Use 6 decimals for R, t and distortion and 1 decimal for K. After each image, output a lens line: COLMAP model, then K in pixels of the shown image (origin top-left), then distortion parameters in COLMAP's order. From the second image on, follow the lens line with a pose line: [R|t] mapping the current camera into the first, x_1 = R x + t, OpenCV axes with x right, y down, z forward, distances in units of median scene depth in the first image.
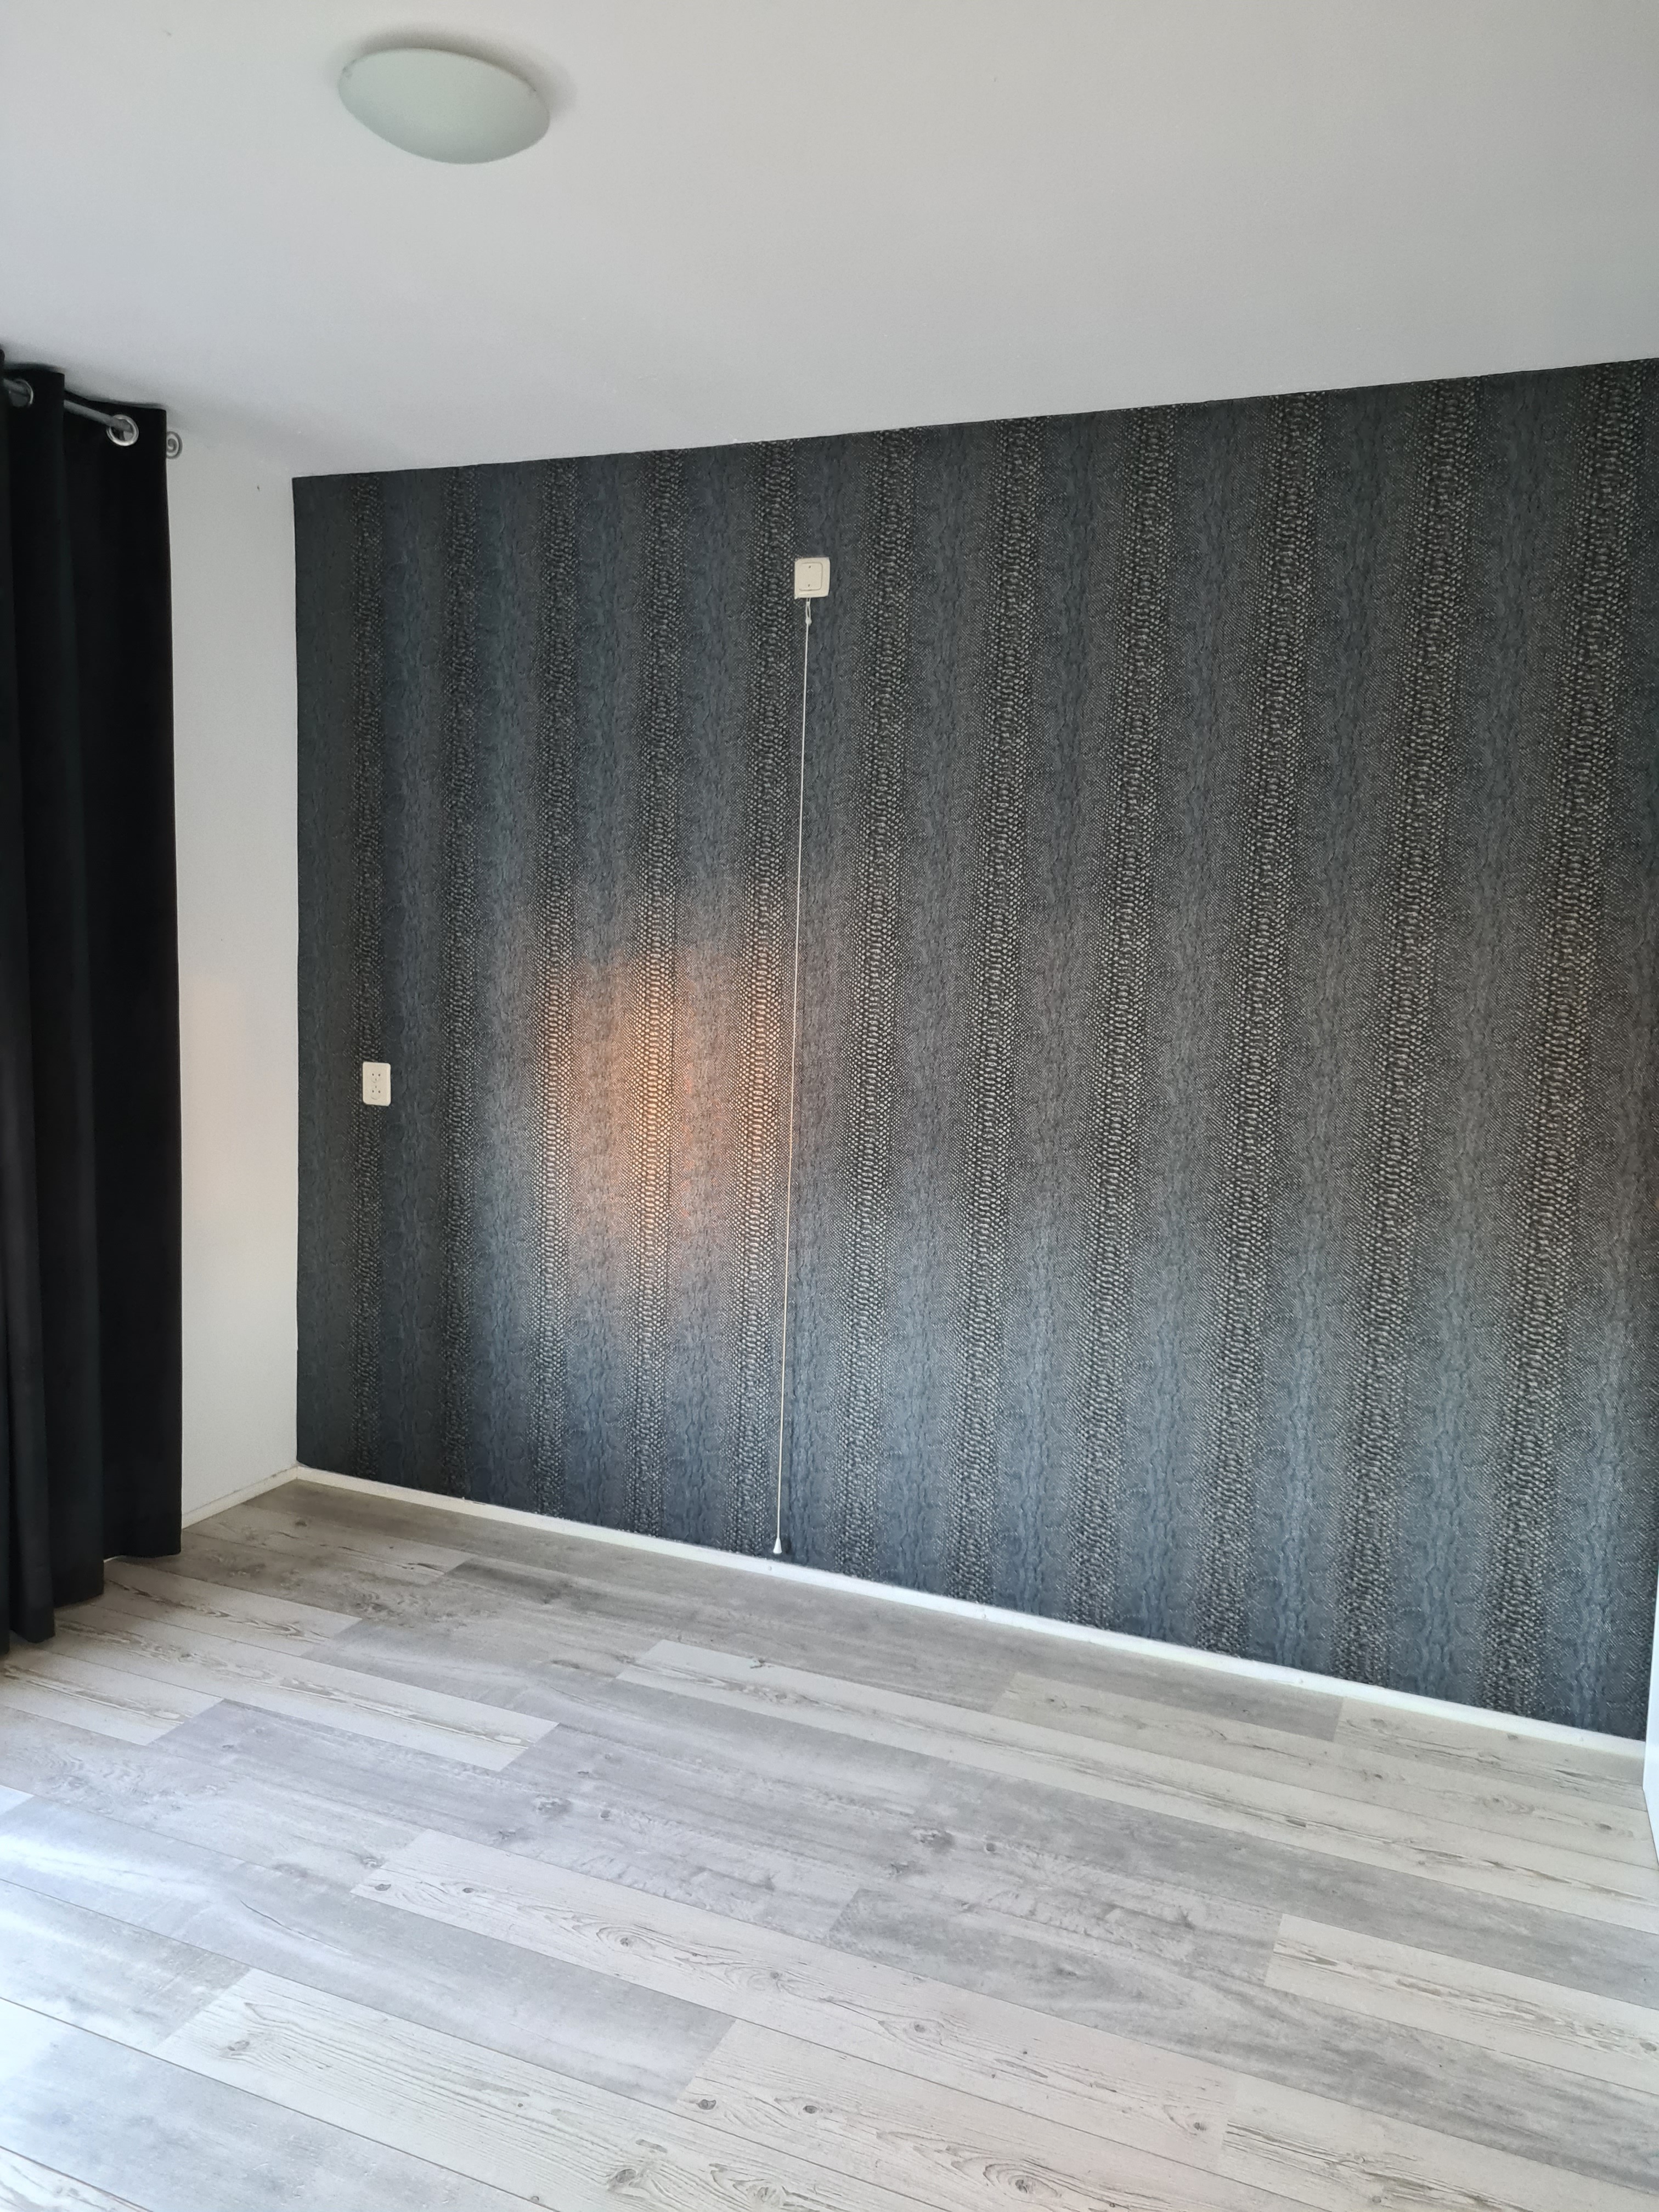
lens RADIAL K [[1657.2, 0, 811.4], [0, 1657.2, 1111.0], [0, 0, 1]] dist [0.042590, -0.035001]
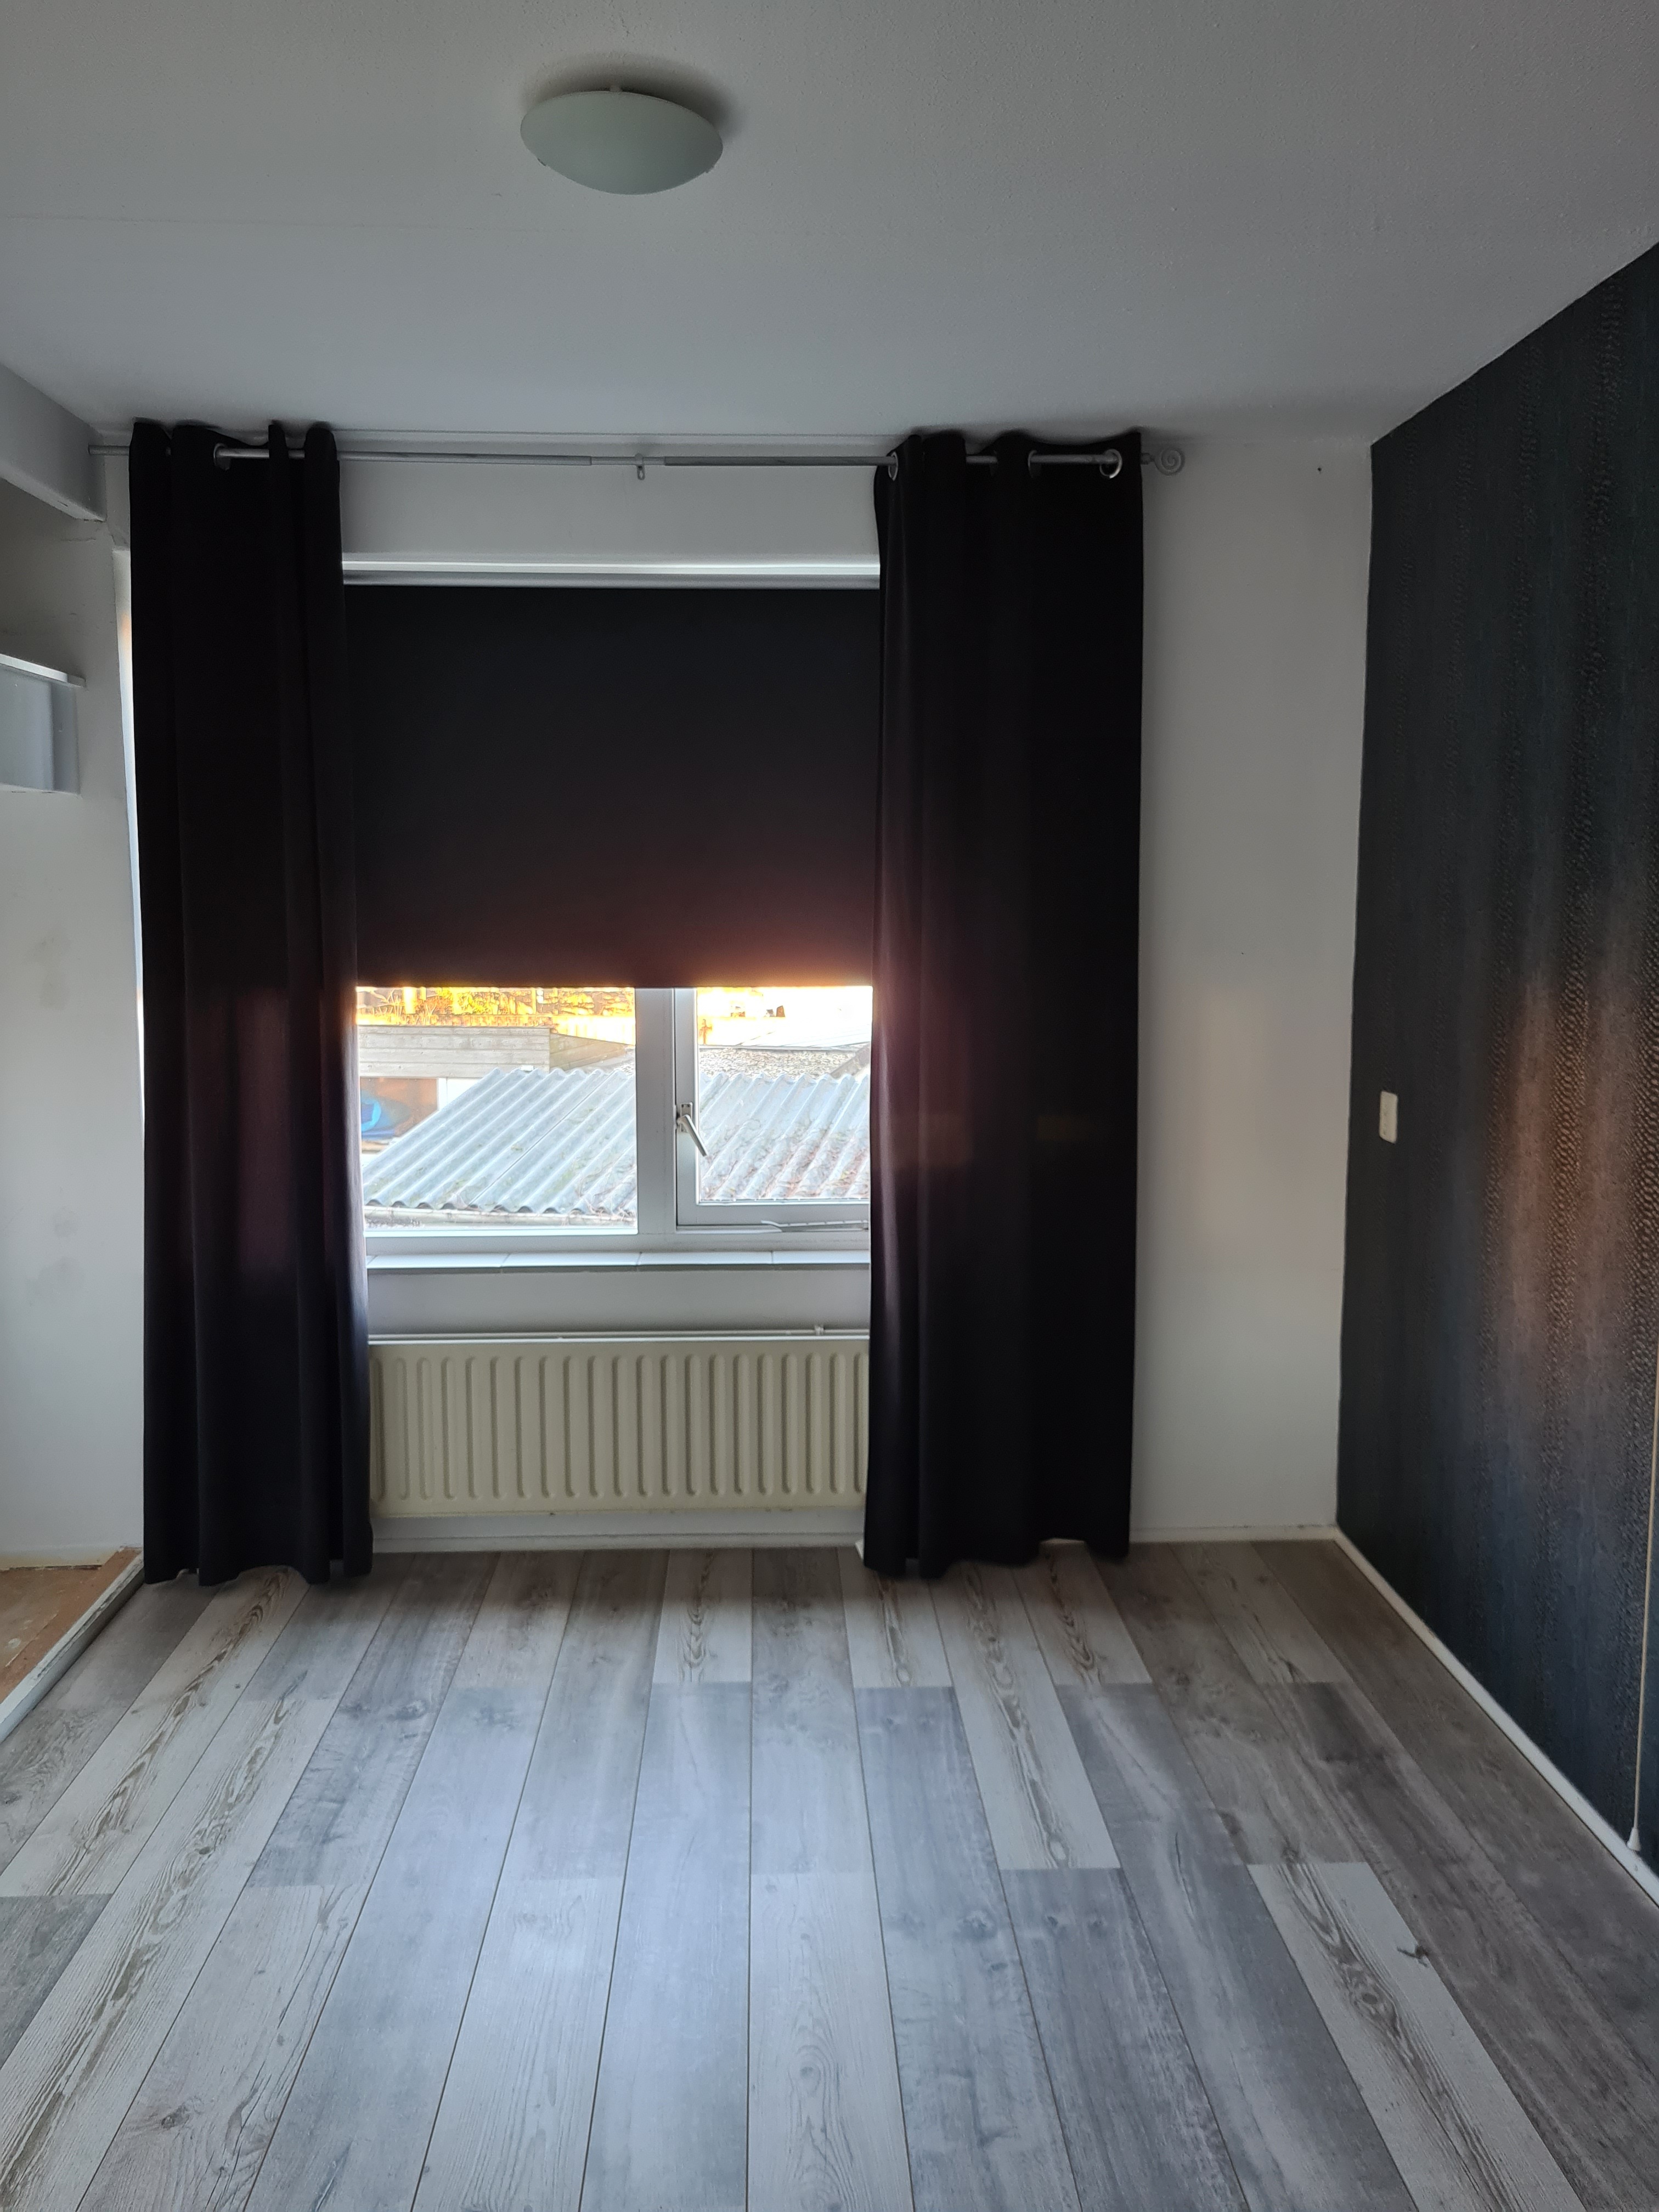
lens RADIAL K [[1657.2, 0, 820.2], [0, 1657.2, 1091.9], [0, 0, 1]] dist [0.042590, -0.035001]
pose [[0.431610, 0.075174, -0.898922, 0.480557], [-0.091016, 0.995065, 0.039514, -0.044679], [0.897457, 0.064762, 0.436323, 0.424101]]
